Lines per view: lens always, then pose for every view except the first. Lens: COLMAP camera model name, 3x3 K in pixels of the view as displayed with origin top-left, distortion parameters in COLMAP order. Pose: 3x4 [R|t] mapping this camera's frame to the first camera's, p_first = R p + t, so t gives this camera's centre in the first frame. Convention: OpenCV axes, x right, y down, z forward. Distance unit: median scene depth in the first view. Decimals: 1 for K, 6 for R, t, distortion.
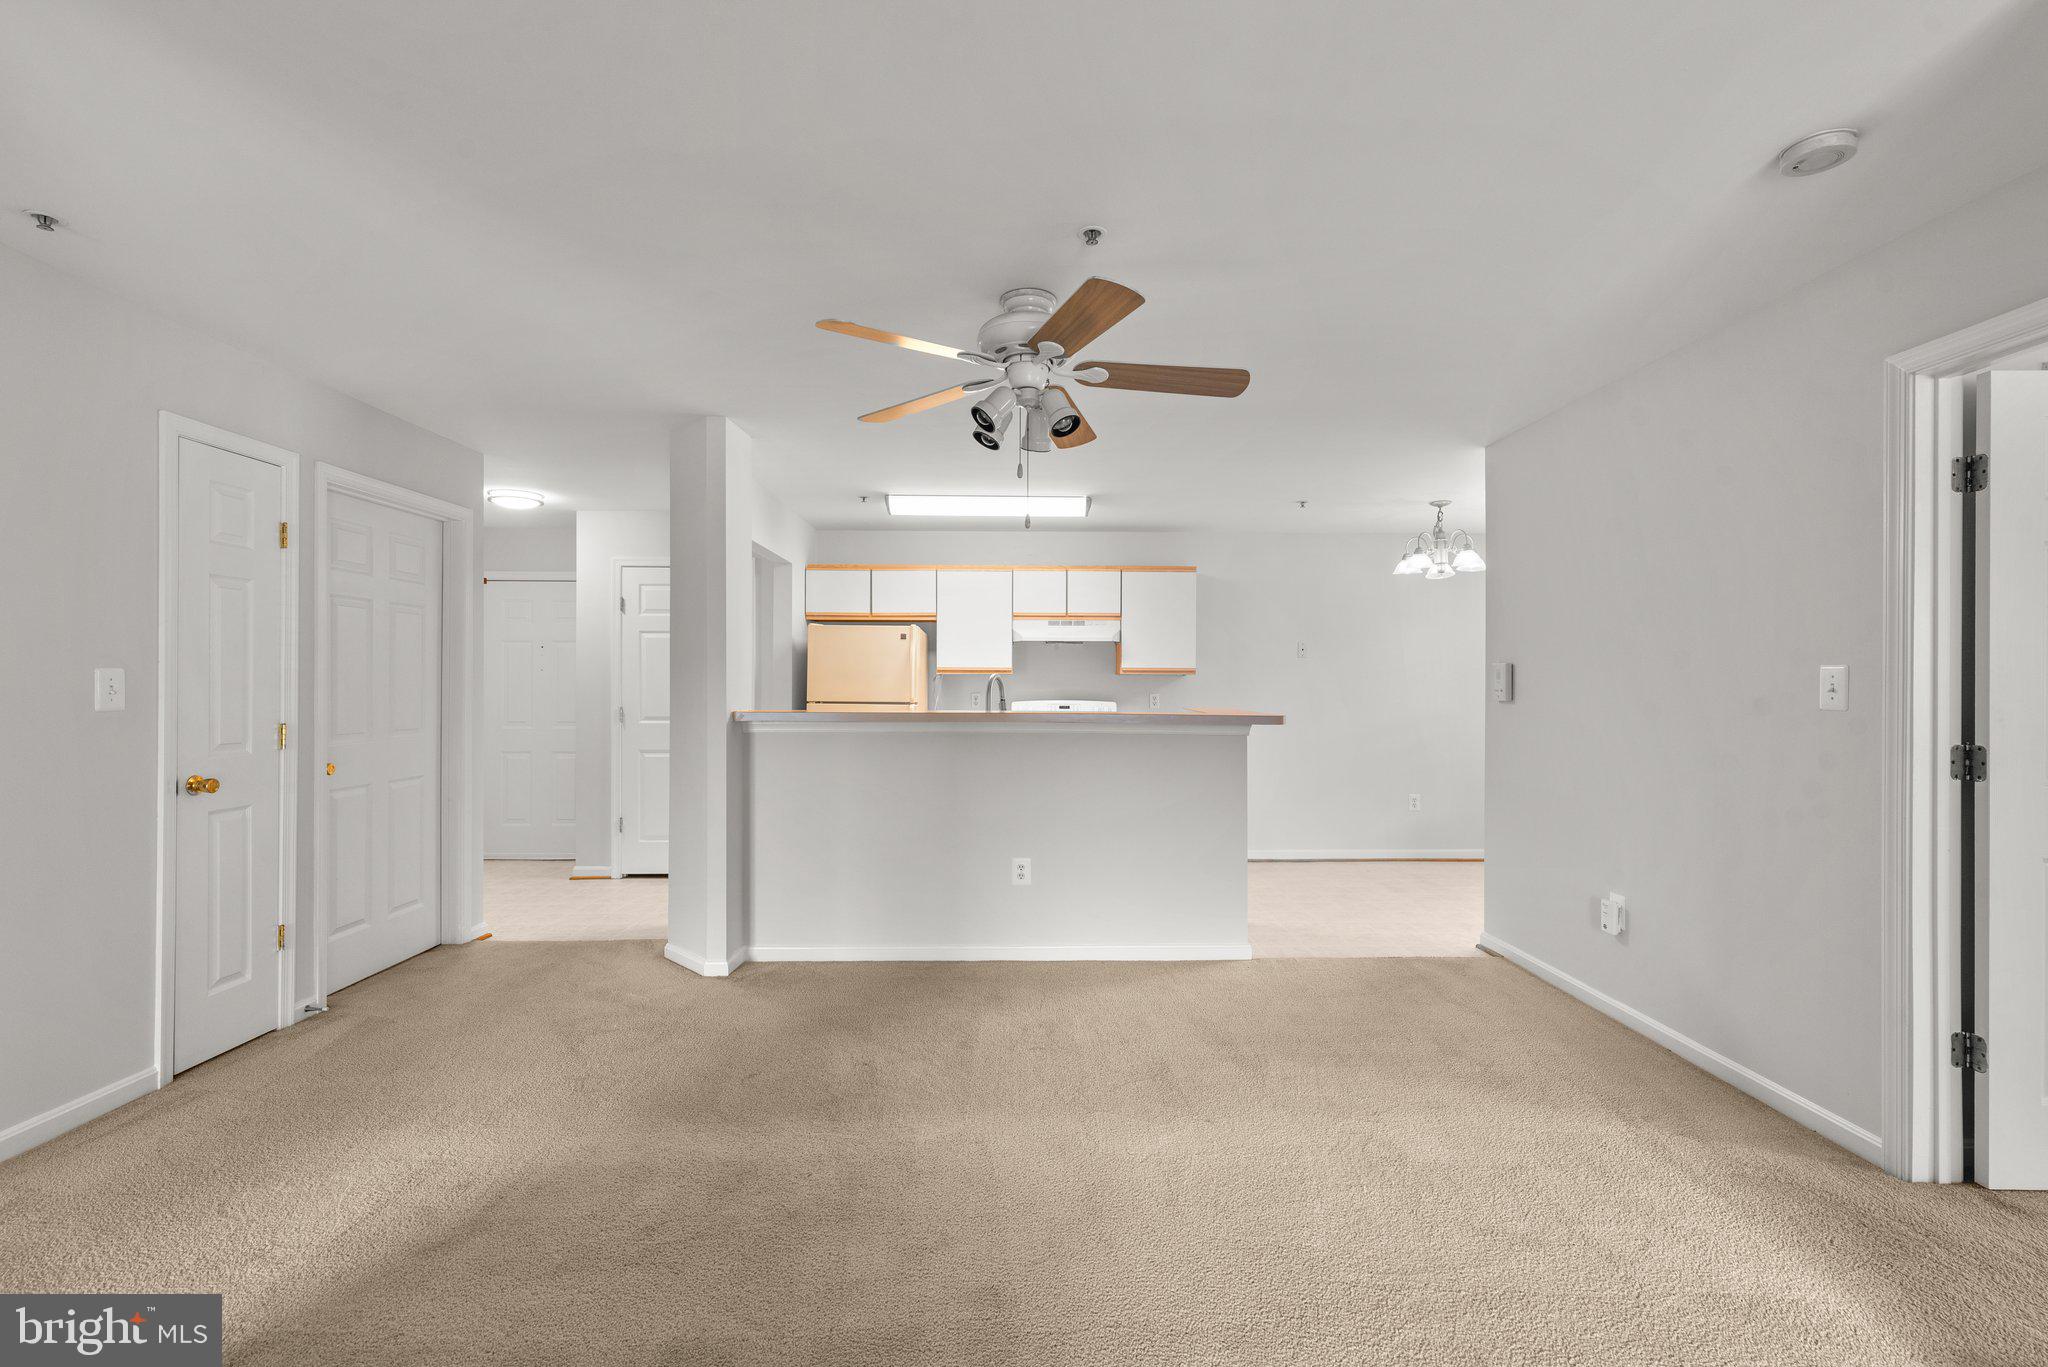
lens RADIAL K [[912.0, 0, 1024.0], [0, 912.0, 683.5], [0, 0, 1]] dist [-0.001853, -0.000048]
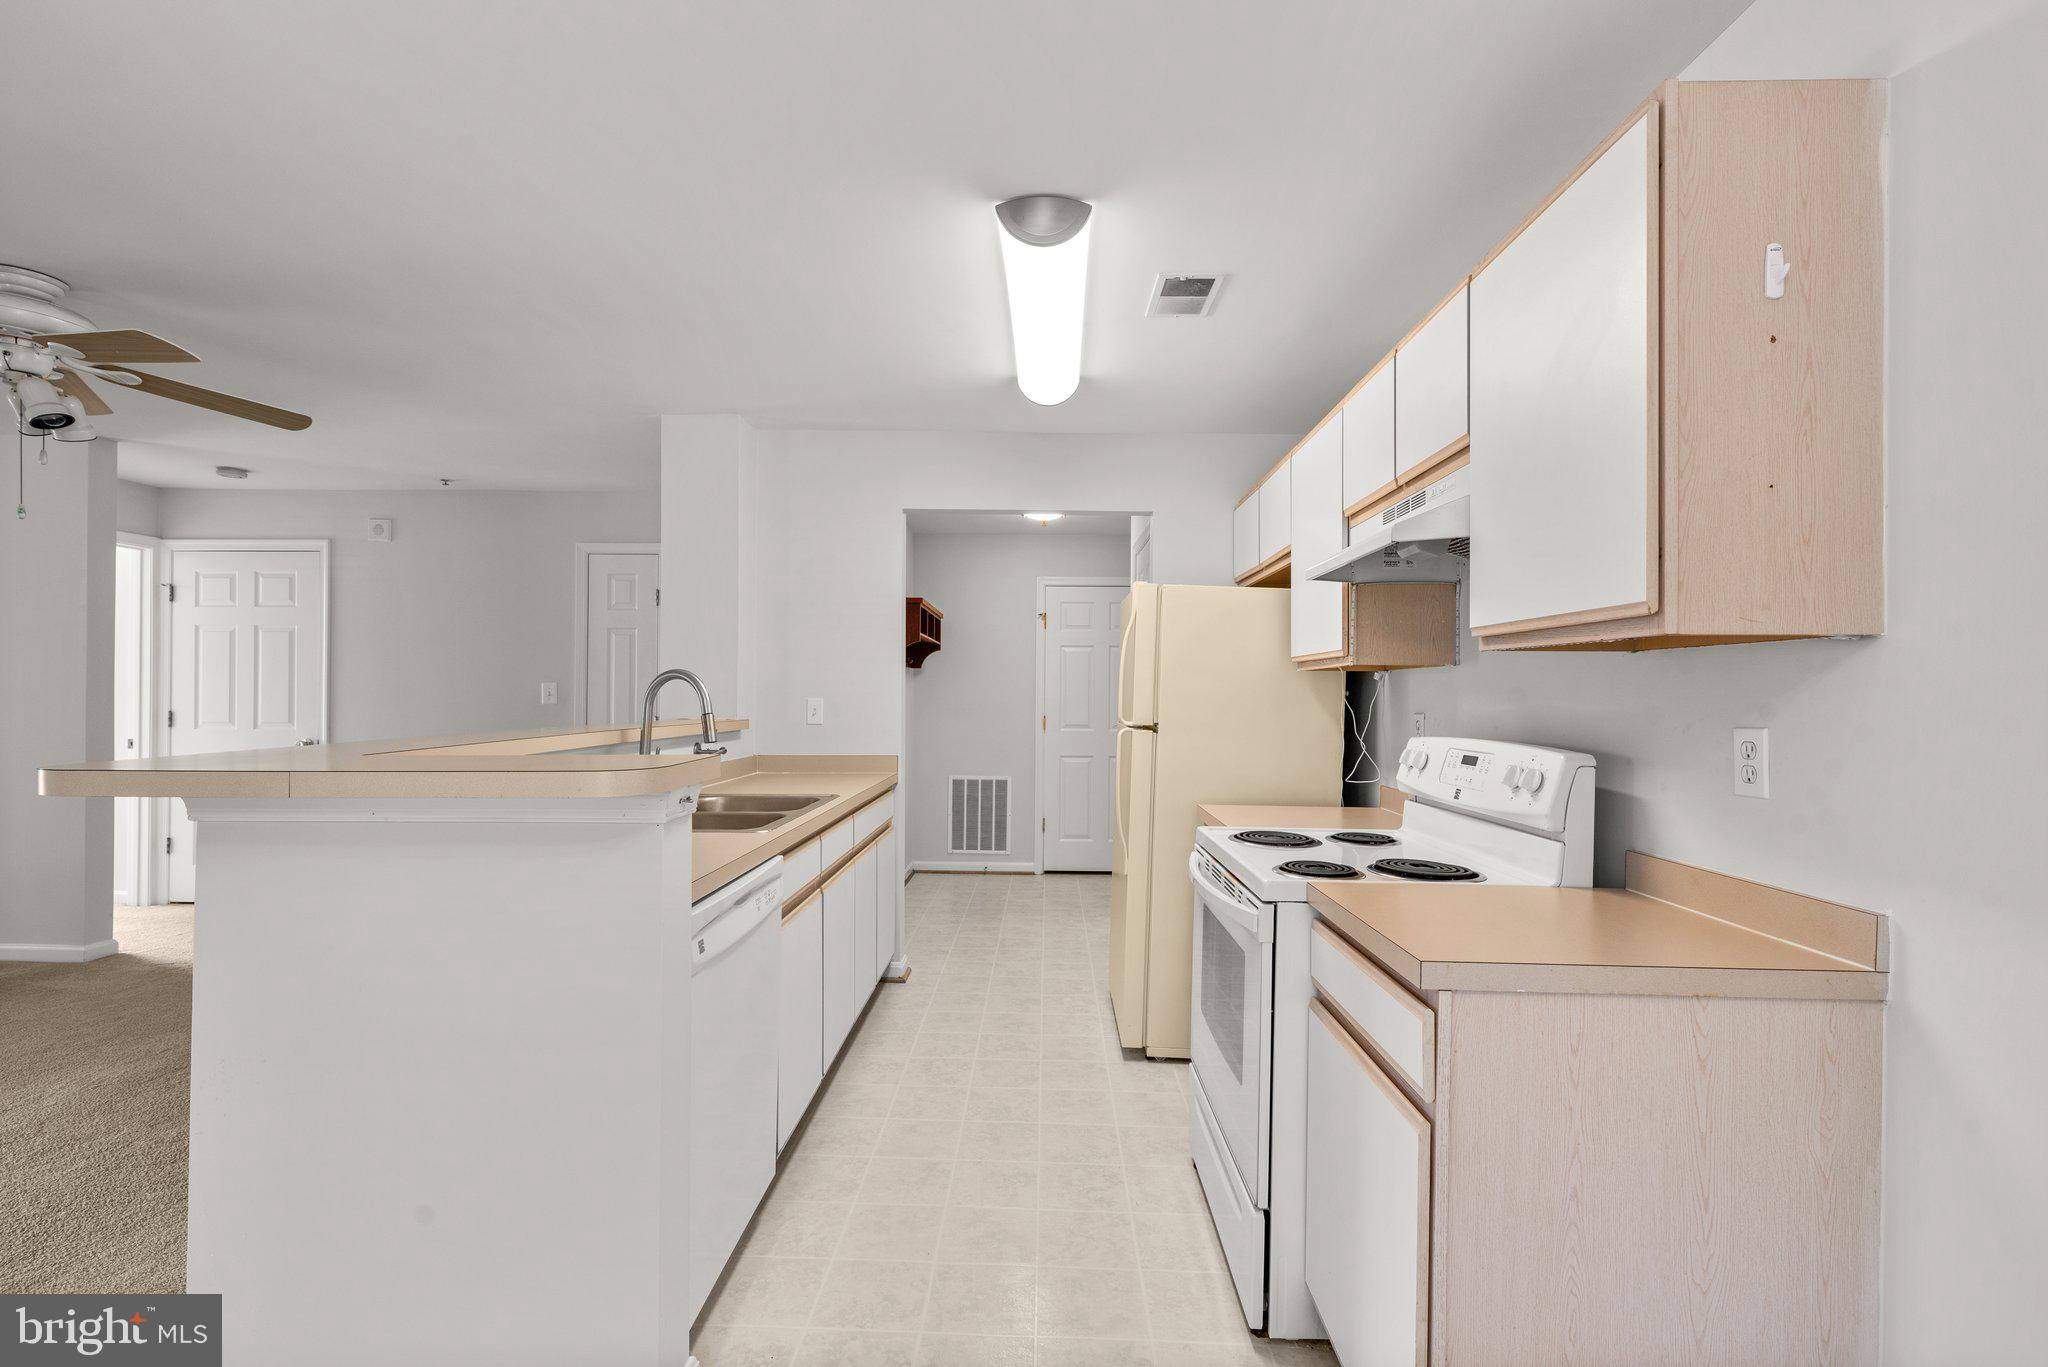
lens RADIAL K [[912.7, 0, 1020.6], [0, 912.7, 692.8], [0, 0, 1]] dist [0.003654, 0.000145]
pose [[-0.036808, -0.007273, -0.999296, 0.415490], [-0.005460, 0.999960, -0.007076, 0.005615], [0.999307, 0.005196, -0.036846, 0.939860]]
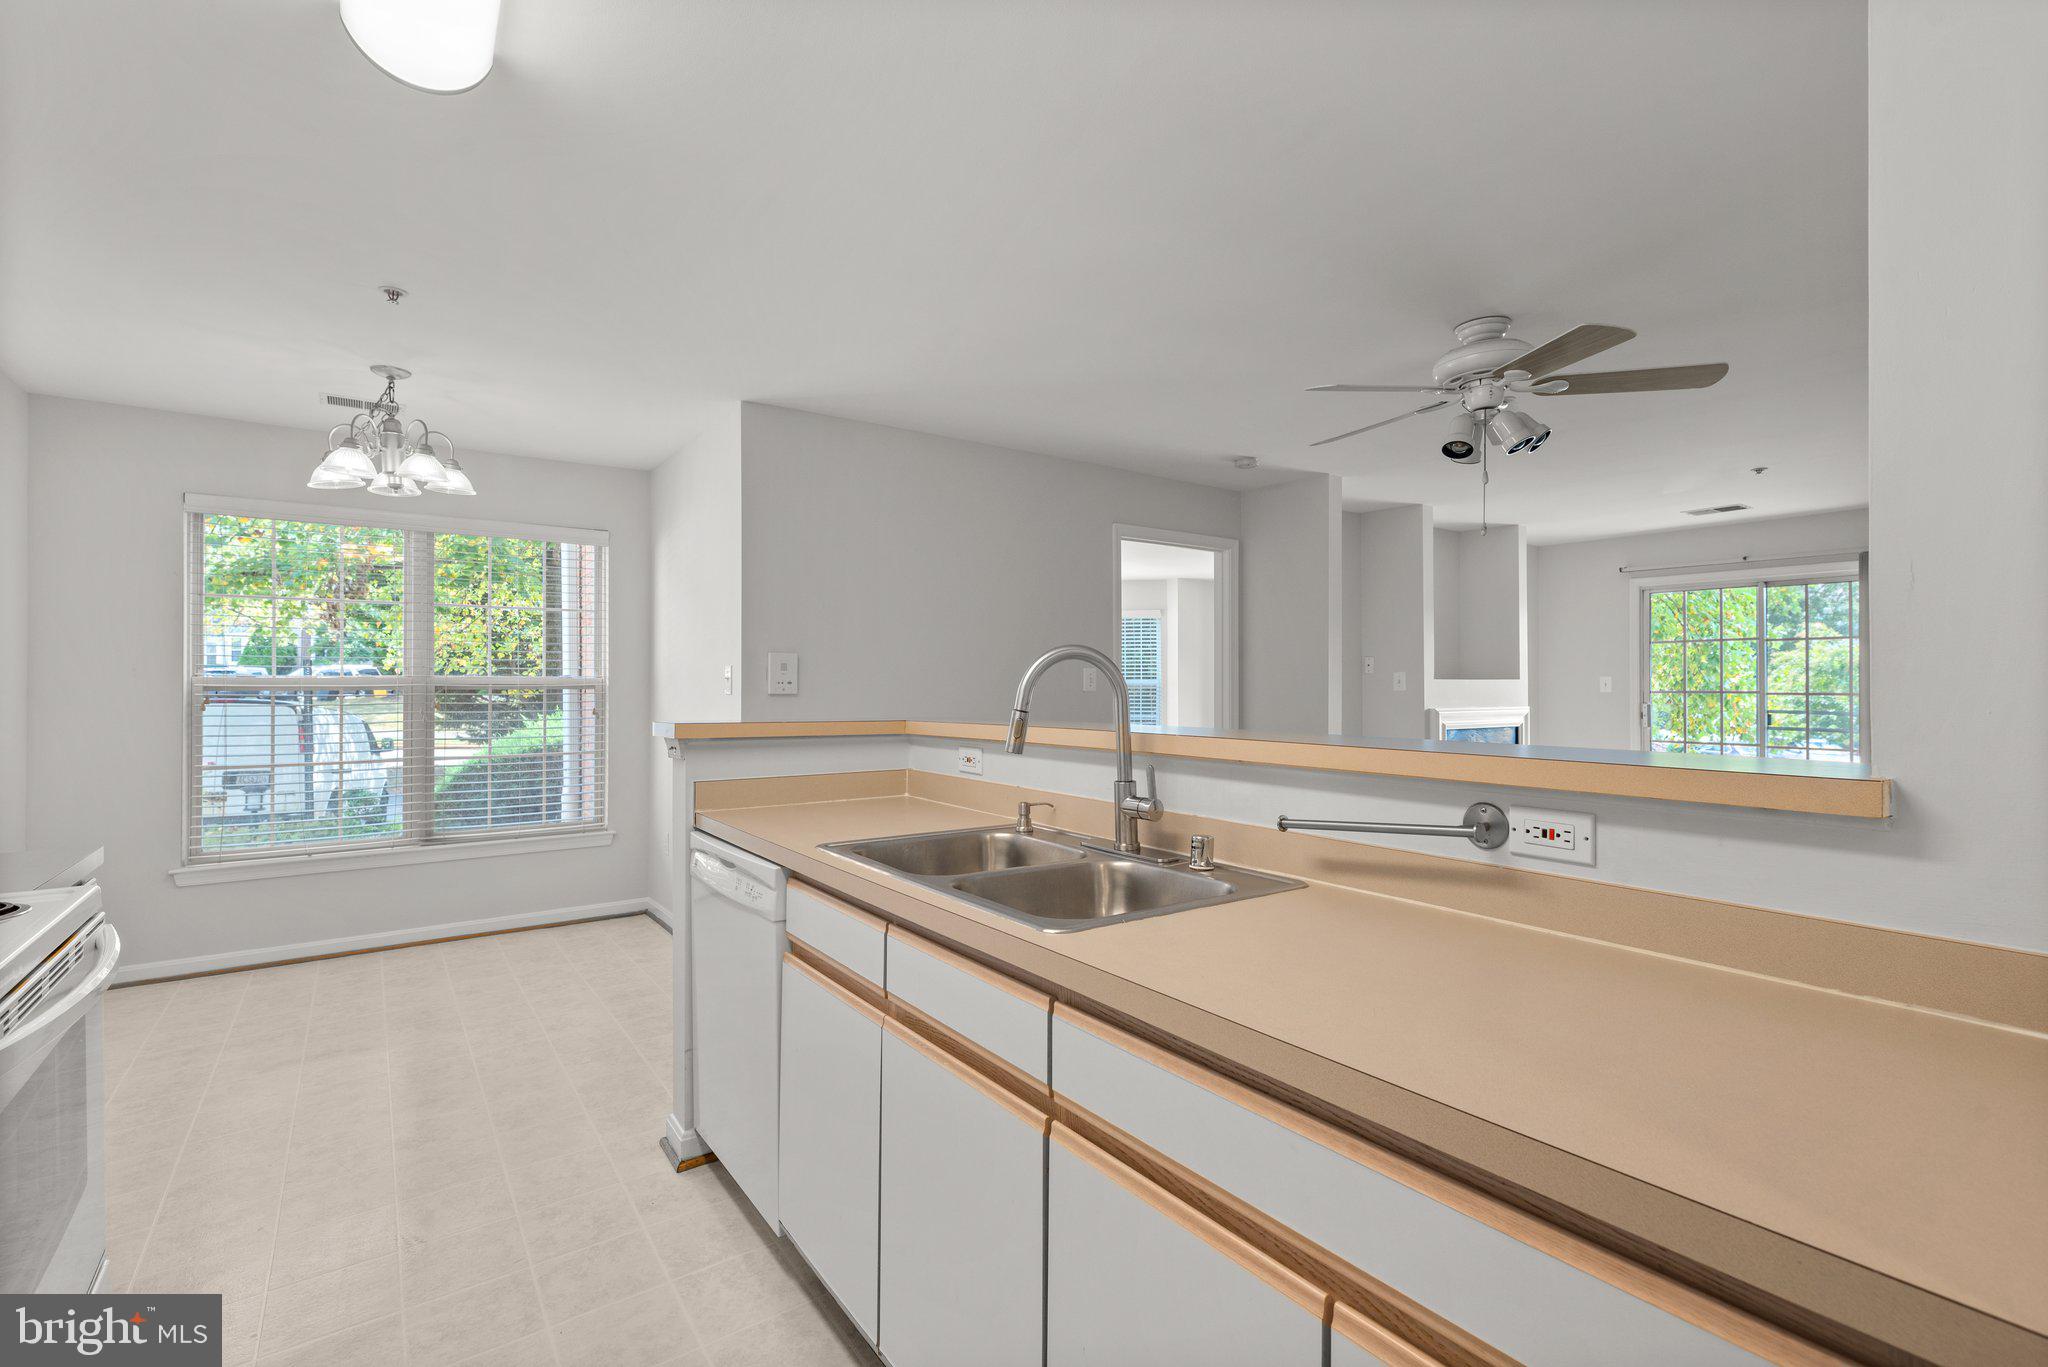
lens RADIAL K [[913.8, 0, 1024.8], [0, 913.8, 674.1], [0, 0, 1]] dist [0.002952, 0.000286]
pose [[-0.573674, 0.004485, 0.819071, -0.258007], [-0.005058, 0.999947, -0.009018, 0.004814], [-0.819068, -0.009316, -0.573621, 0.942209]]
